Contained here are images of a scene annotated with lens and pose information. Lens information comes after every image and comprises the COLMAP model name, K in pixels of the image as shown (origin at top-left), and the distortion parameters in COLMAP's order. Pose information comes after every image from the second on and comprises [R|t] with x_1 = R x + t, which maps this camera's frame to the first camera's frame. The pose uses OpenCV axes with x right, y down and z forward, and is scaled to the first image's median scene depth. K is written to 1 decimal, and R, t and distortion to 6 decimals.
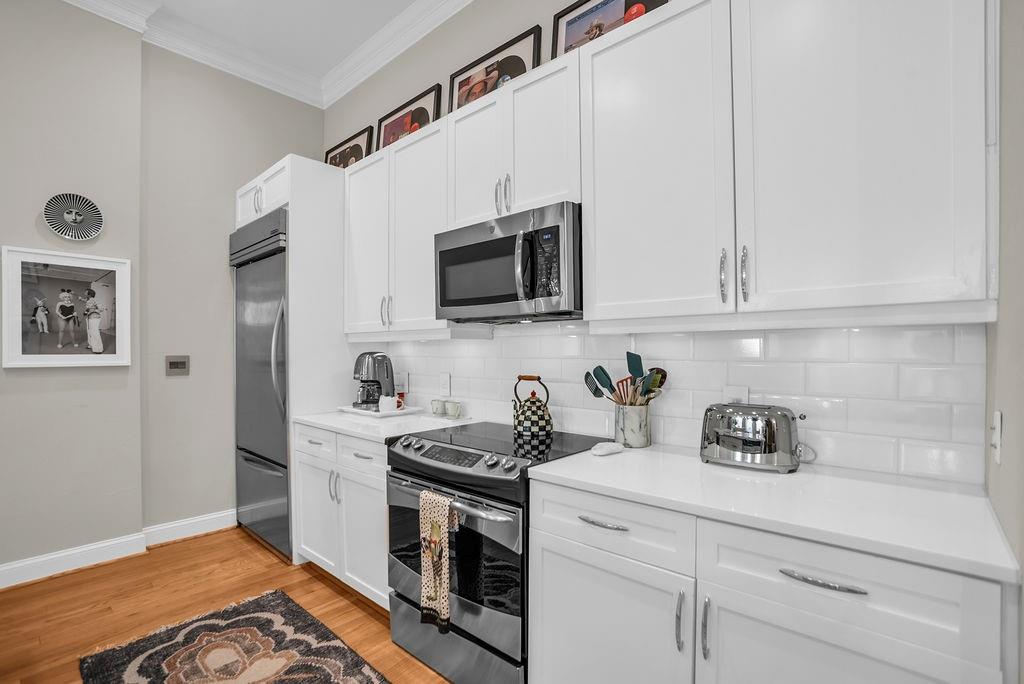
lens RADIAL K [[478.1, 0, 510.4], [0, 478.1, 354.6], [0, 0, 1]] dist [-0.053541, 0.022306]
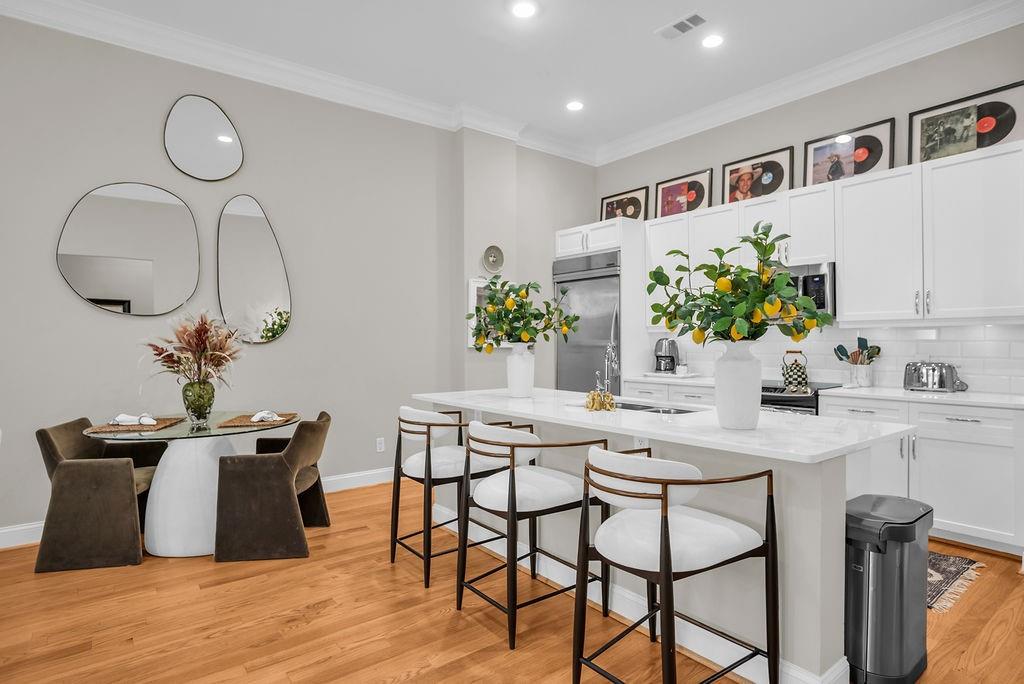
lens RADIAL K [[555.1, 0, 512.0], [0, 555.1, 342.0], [0, 0, 1]] dist [-0.069943, 0.047601]
pose [[0.985031, -0.001778, -0.172367, -0.597352], [0.001194, 0.999993, -0.003492, 0.016143], [0.172372, 0.003234, 0.985027, -1.108770]]
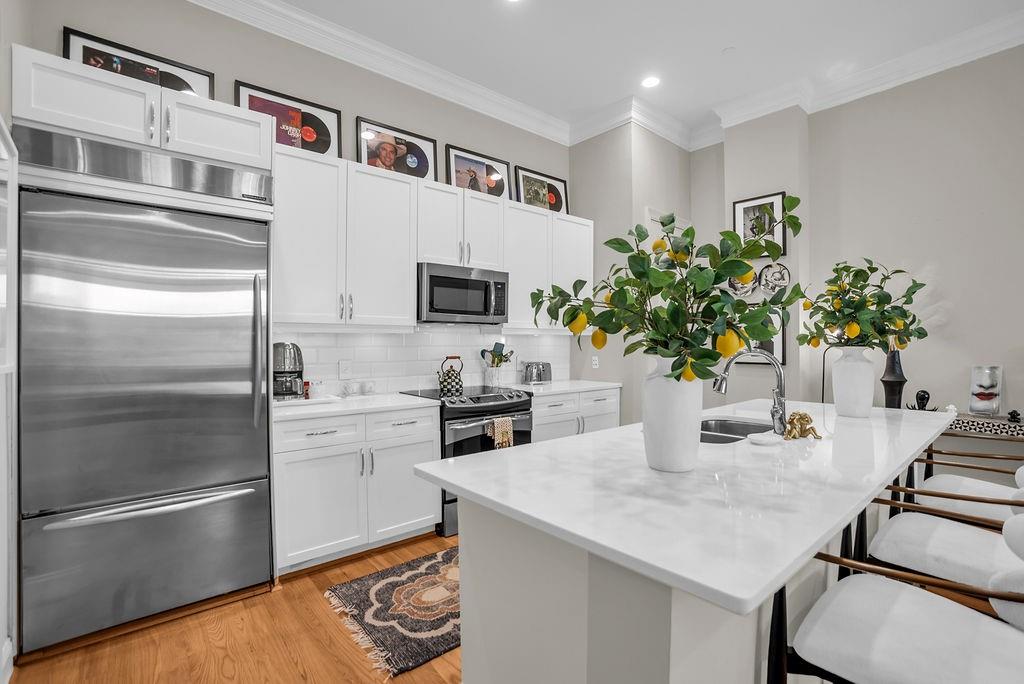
lens RADIAL K [[472.3, 0, 512.0], [0, 472.3, 342.0], [0, 0, 1]] dist [-0.057767, 0.023019]
pose [[0.125572, 0.000675, 0.992084, -1.484499], [0.006406, 0.999978, -0.001491, -0.003276], [-0.992064, 0.006542, 0.125565, 0.531182]]
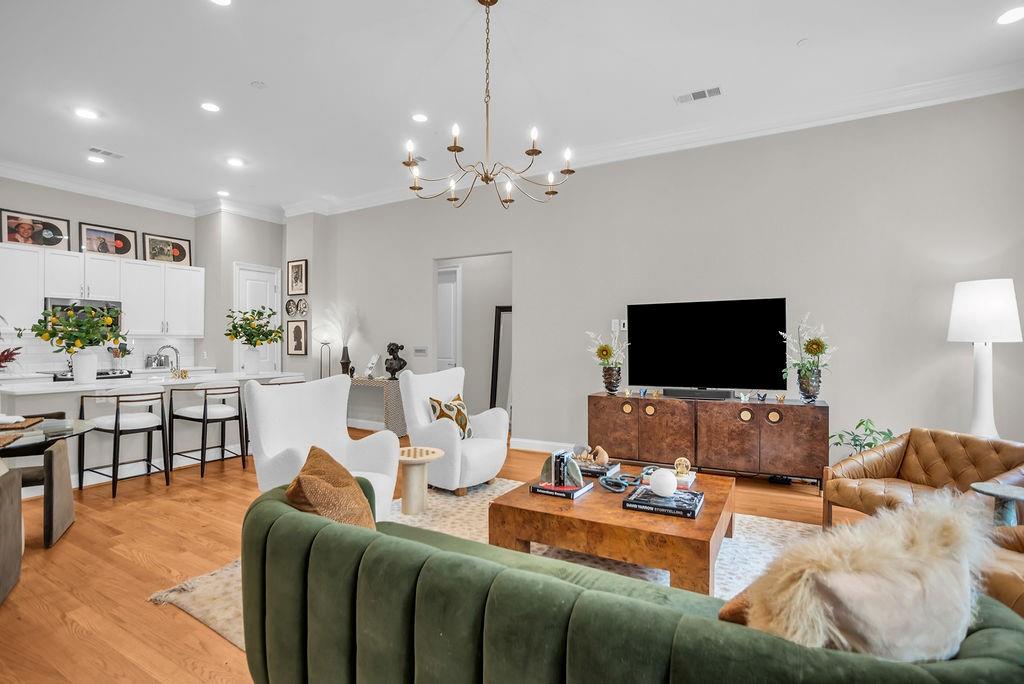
lens RADIAL K [[483.3, 0, 512.0], [0, 483.3, 342.0], [0, 0, 1]] dist [-0.051165, 0.021222]
pose [[-0.217503, 0.002080, 0.976057, -3.038667], [0.008546, 0.999963, -0.000226, 0.010511], [-0.976022, 0.008292, -0.217513, -0.856641]]
